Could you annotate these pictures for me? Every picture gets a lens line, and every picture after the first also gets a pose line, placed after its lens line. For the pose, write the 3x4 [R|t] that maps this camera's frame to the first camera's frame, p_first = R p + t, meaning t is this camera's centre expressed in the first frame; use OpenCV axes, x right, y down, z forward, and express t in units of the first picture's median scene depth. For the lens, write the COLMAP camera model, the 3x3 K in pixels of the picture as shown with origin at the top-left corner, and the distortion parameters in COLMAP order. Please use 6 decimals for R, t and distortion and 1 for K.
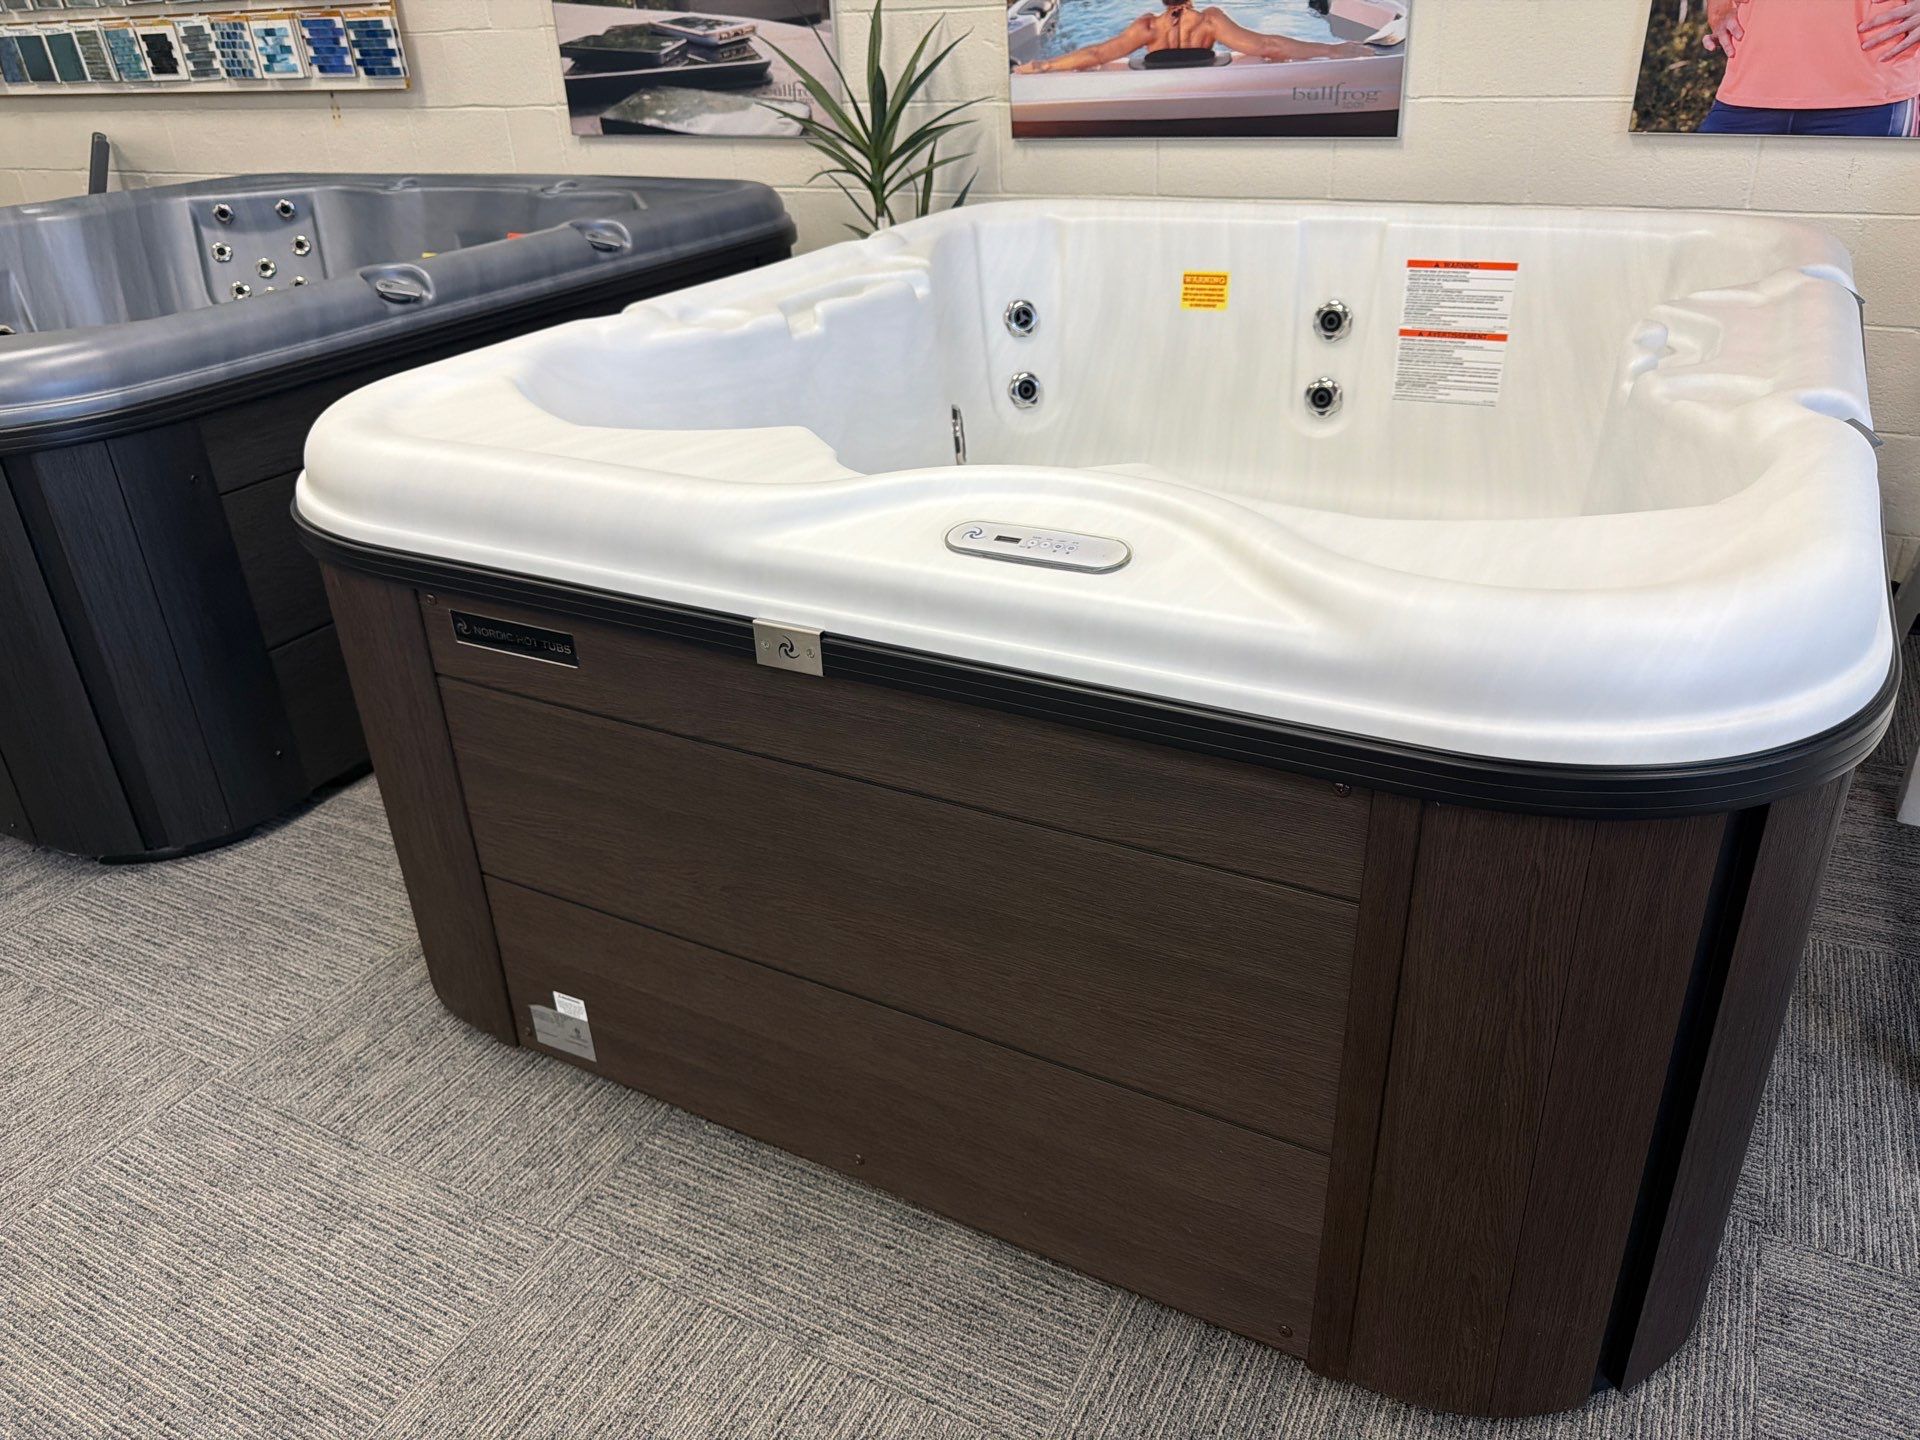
lens RADIAL K [[1367.8, 0, 960.2], [0, 1367.8, 710.7], [0, 0, 1]] dist [0.007922, -0.015260]
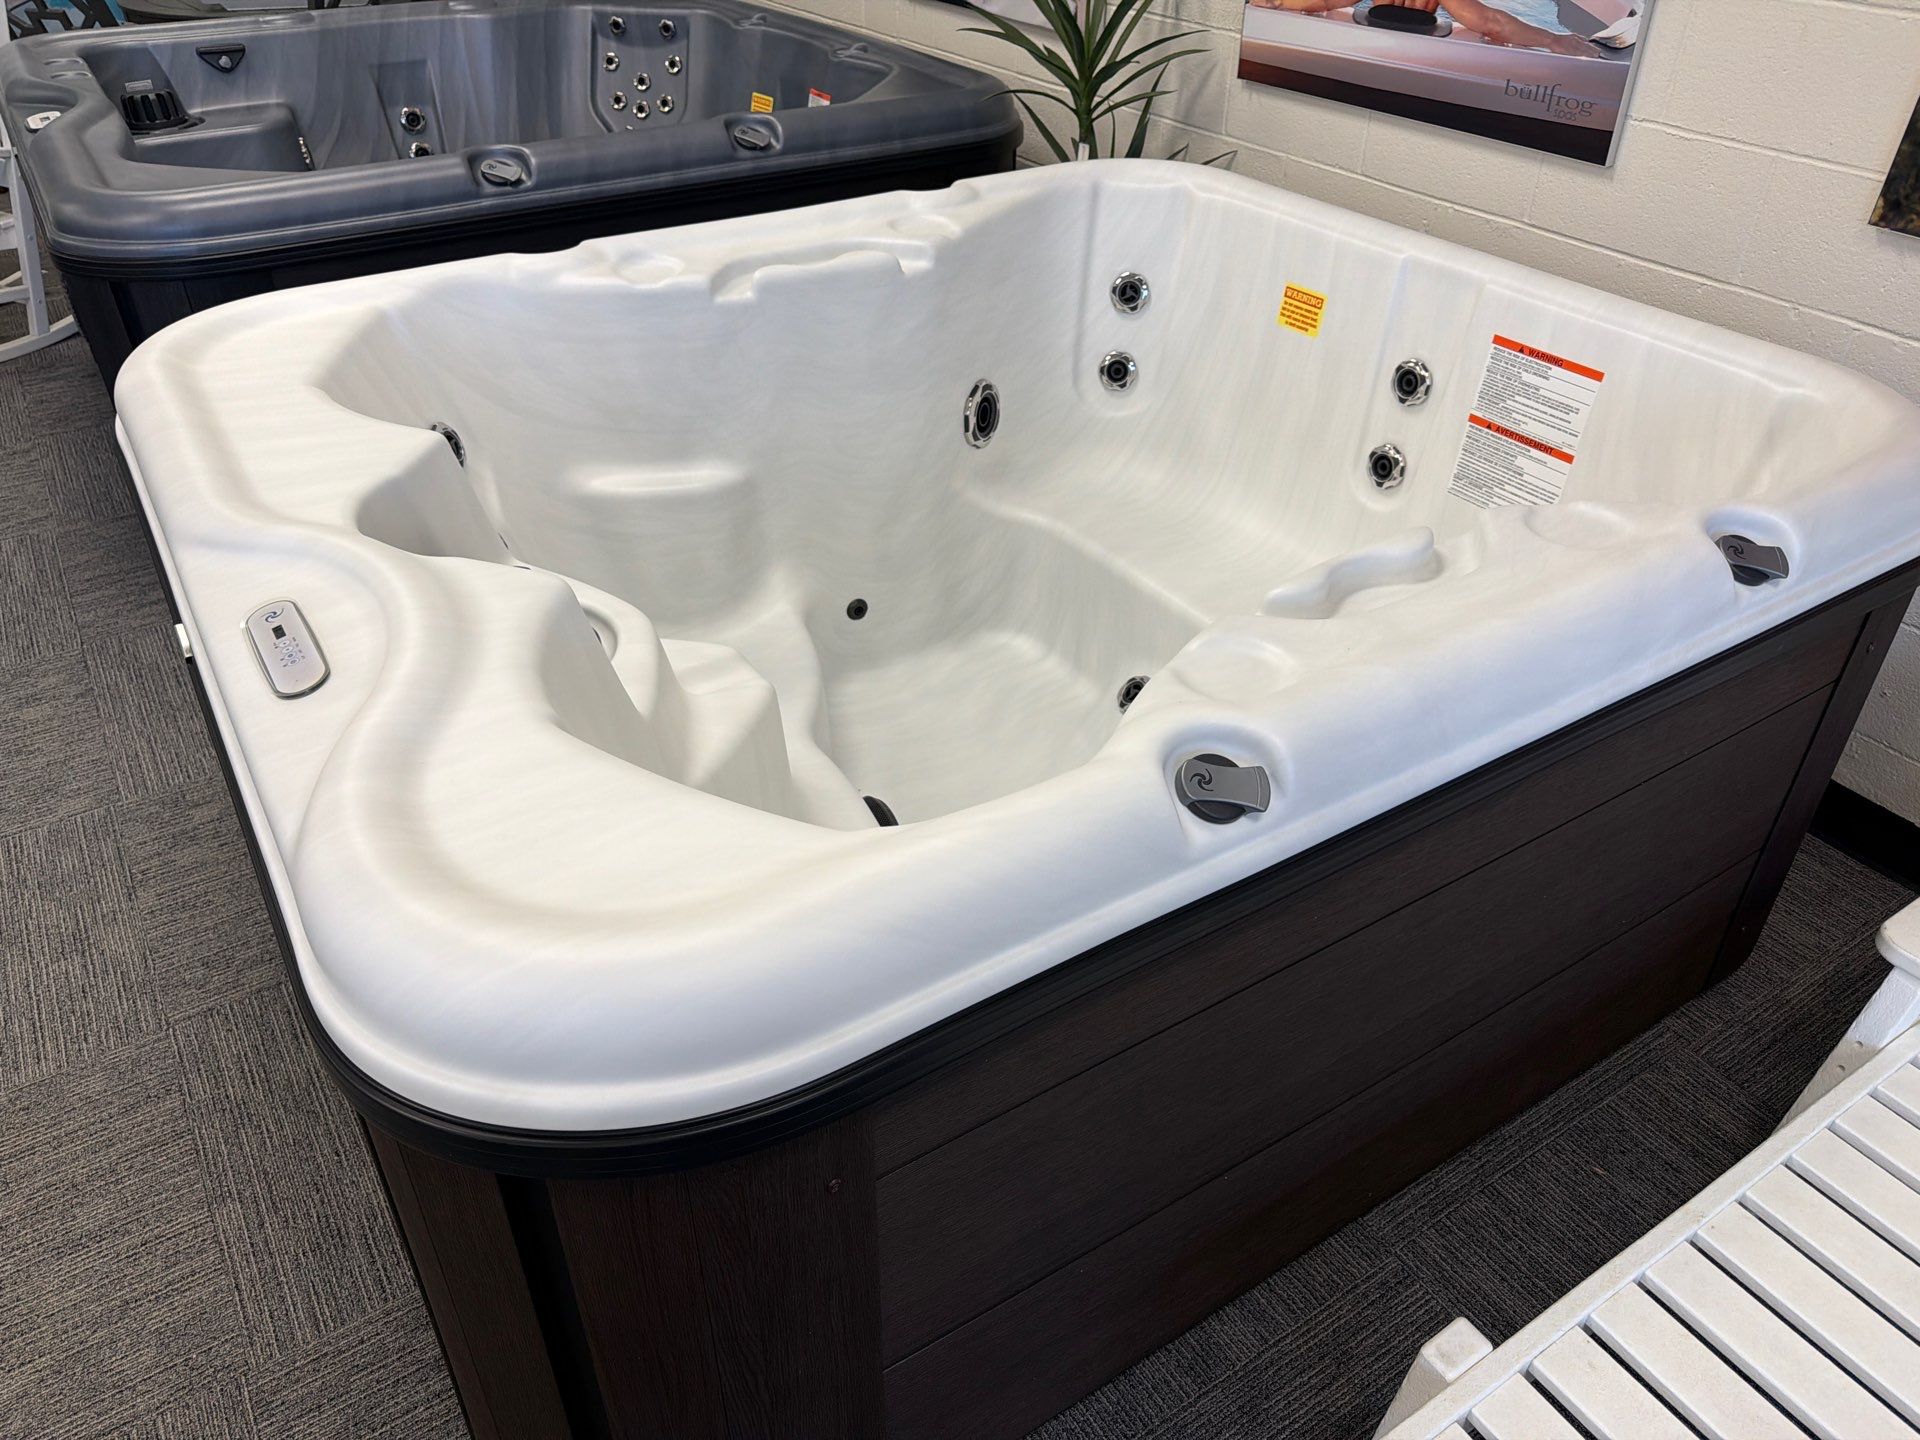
lens RADIAL K [[1367.8, 0, 971.4], [0, 1367.8, 722.3], [0, 0, 1]] dist [0.007922, -0.015260]
pose [[0.877163, 0.317755, -0.360023, 0.369492], [-0.261582, 0.944931, 0.196672, -0.165476], [0.402691, -0.078338, 0.911978, 0.094108]]
